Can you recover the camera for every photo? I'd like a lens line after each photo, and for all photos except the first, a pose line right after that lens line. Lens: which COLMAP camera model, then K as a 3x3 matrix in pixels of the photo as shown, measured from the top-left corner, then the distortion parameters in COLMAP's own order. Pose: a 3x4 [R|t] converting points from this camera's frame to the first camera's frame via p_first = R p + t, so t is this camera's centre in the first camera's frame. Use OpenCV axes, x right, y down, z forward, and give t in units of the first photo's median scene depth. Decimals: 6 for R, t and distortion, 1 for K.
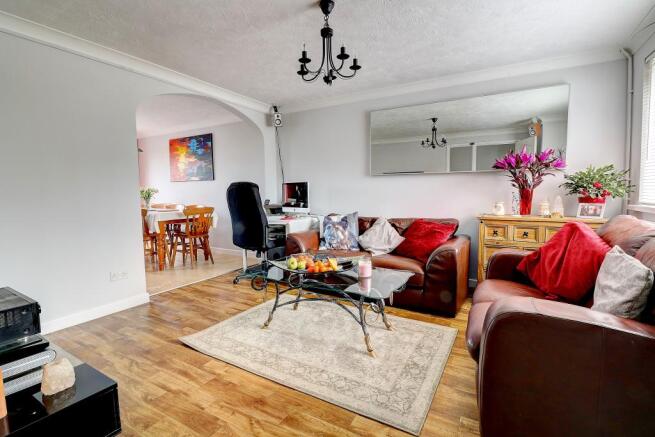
lens RADIAL K [[304.3, 0, 328.0], [0, 304.3, 215.1], [0, 0, 1]] dist [-0.012892, -0.000721]
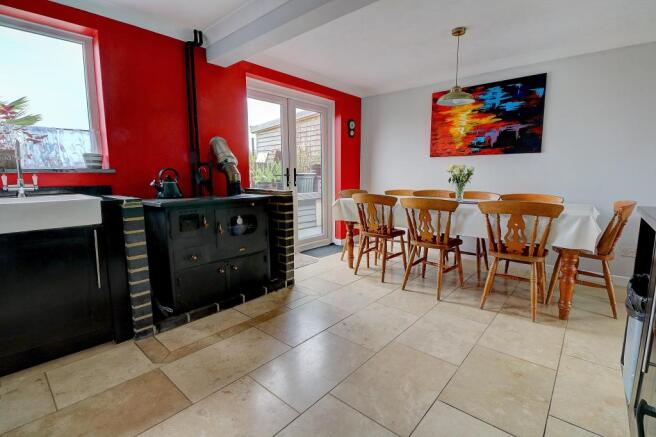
lens RADIAL K [[304.7, 0, 328.5], [0, 304.7, 215.1], [0, 0, 1]] dist [-0.012892, -0.000721]
pose [[0.981944, 0.024498, -0.187580, -0.666891], [-0.013553, 0.998142, 0.059412, -0.019260], [0.188687, -0.055797, 0.980451, 0.311242]]
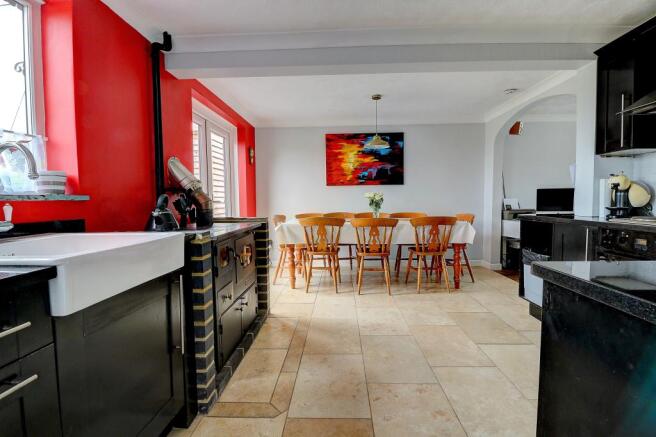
lens RADIAL K [[304.7, 0, 328.5], [0, 304.7, 215.1], [0, 0, 1]] dist [-0.012892, -0.000721]
pose [[0.882698, -0.032074, 0.468845, -0.981366], [0.044393, 0.998898, -0.015245, -0.020234], [-0.467839, 0.034270, 0.883149, 0.306215]]
